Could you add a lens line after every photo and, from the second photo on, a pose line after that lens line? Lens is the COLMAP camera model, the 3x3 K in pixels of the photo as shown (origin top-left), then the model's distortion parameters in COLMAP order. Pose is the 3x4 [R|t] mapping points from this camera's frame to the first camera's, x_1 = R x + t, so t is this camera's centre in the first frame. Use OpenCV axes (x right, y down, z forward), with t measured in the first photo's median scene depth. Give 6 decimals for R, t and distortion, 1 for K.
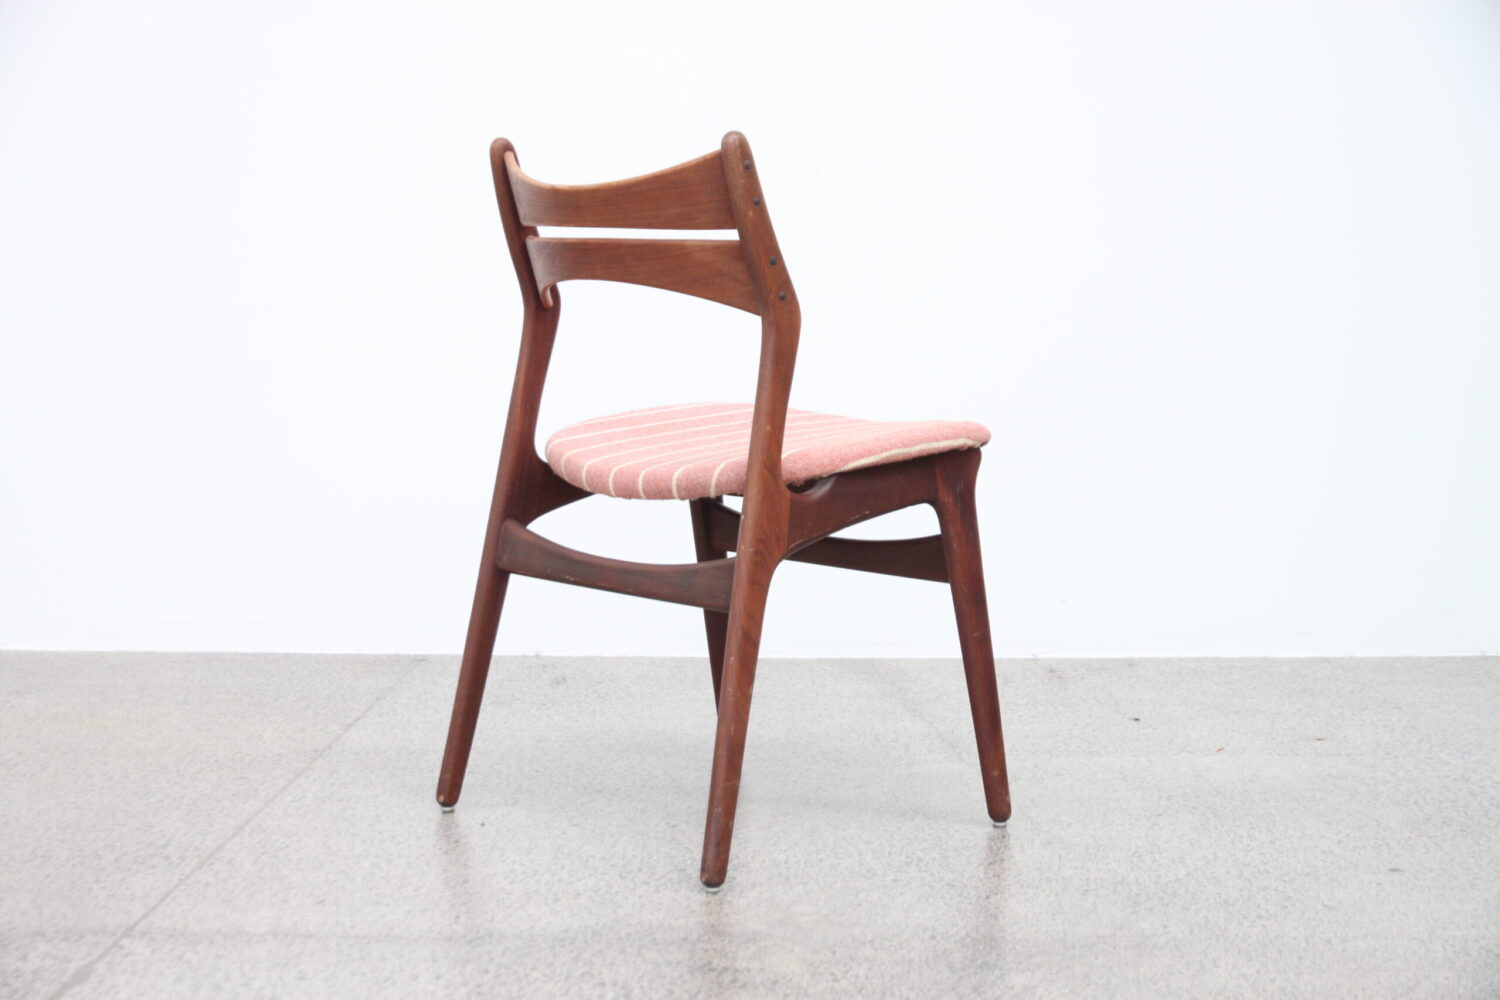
lens RADIAL K [[2662.7, 0, 750.0], [0, 2662.7, 500.0], [0, 0, 1]] dist [0.096463, 0.037044]
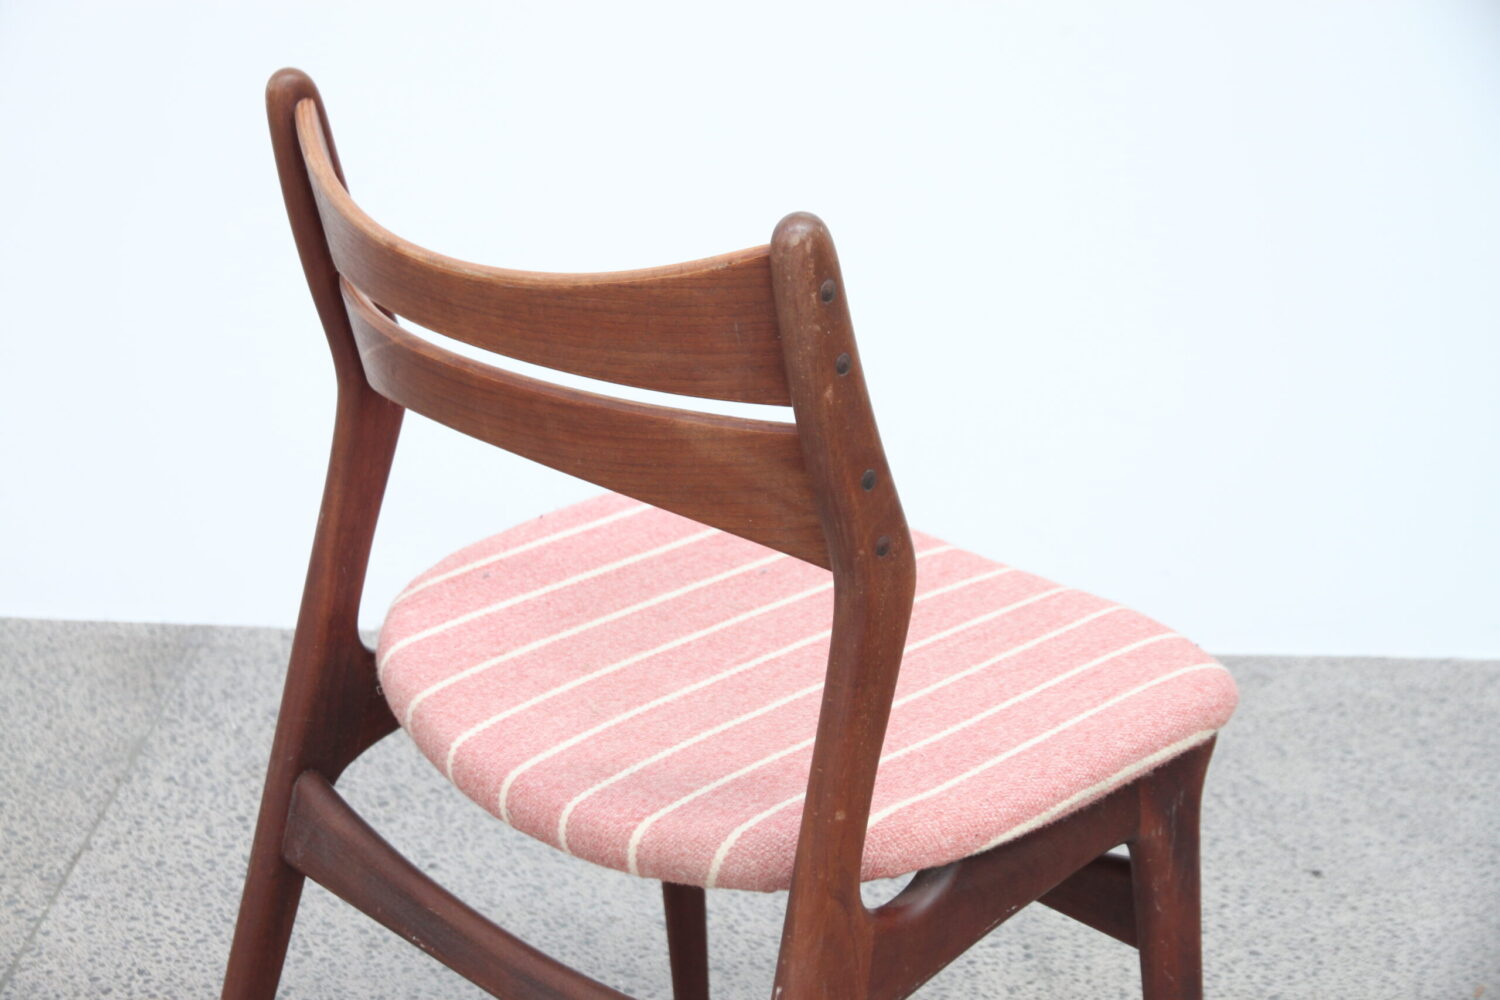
lens RADIAL K [[2662.7, 0, 750.0], [0, 2662.7, 500.0], [0, 0, 1]] dist [0.096463, 0.037044]
pose [[0.998236, 0.029006, 0.051800, -0.034215], [-0.039243, 0.977102, 0.209122, -0.175048], [-0.044548, -0.210786, 0.976517, 0.530750]]
